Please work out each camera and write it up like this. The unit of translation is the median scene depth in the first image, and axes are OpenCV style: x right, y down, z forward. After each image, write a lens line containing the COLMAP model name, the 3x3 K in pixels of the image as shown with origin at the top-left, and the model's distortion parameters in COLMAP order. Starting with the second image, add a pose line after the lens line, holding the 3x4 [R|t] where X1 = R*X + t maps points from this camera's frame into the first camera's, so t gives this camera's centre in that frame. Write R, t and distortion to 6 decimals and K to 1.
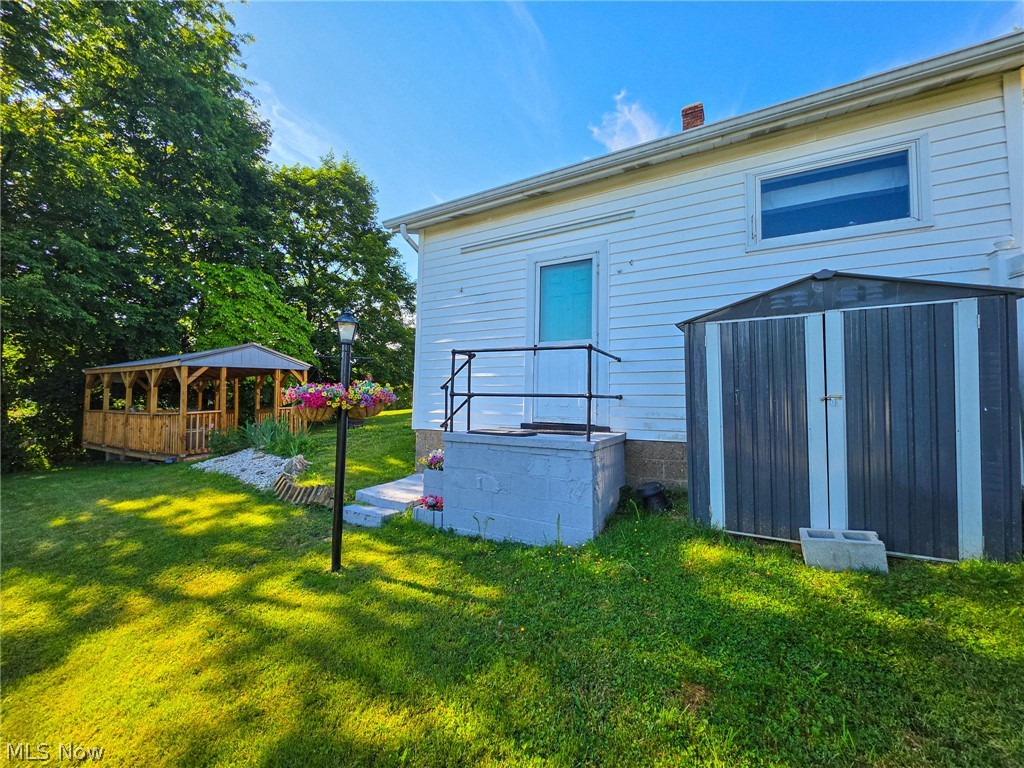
lens RADIAL K [[407.2, 0, 508.9], [0, 407.2, 383.4], [0, 0, 1]] dist [-0.002969, -0.000056]
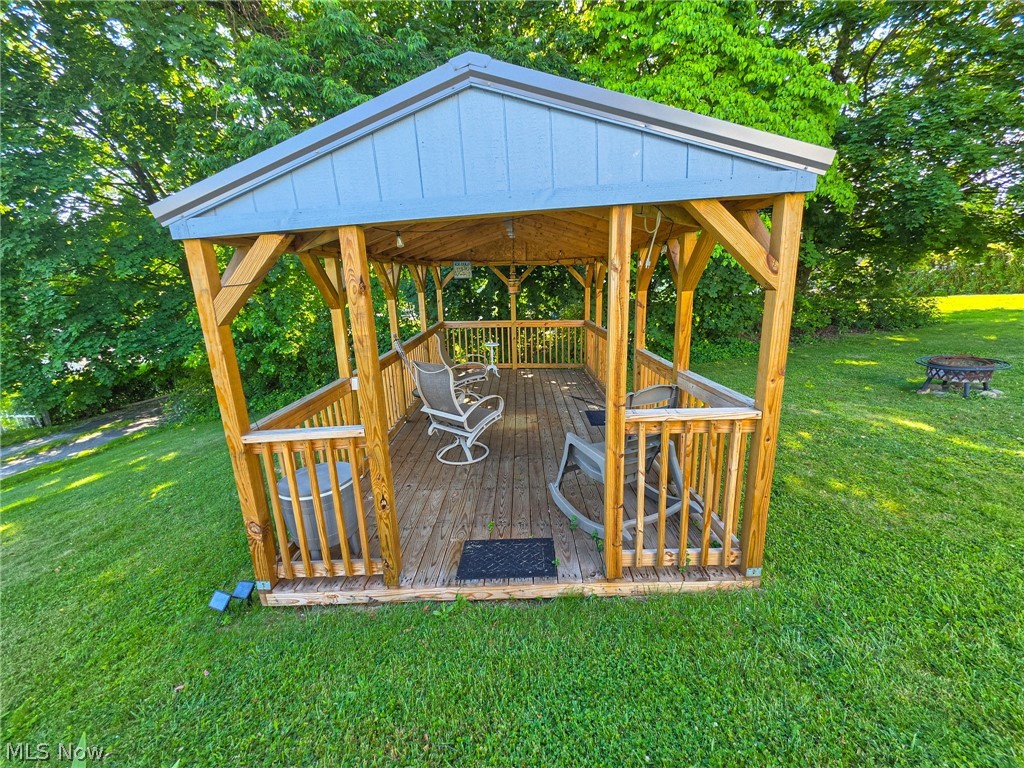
lens RADIAL K [[407.2, 0, 507.9], [0, 407.2, 385.0], [0, 0, 1]] dist [-0.002969, -0.000056]
pose [[0.469663, 0.213425, -0.856660, -1.410969], [0.064882, 0.959371, 0.274586, -0.045727], [0.880458, -0.184545, 0.436734, 2.883348]]
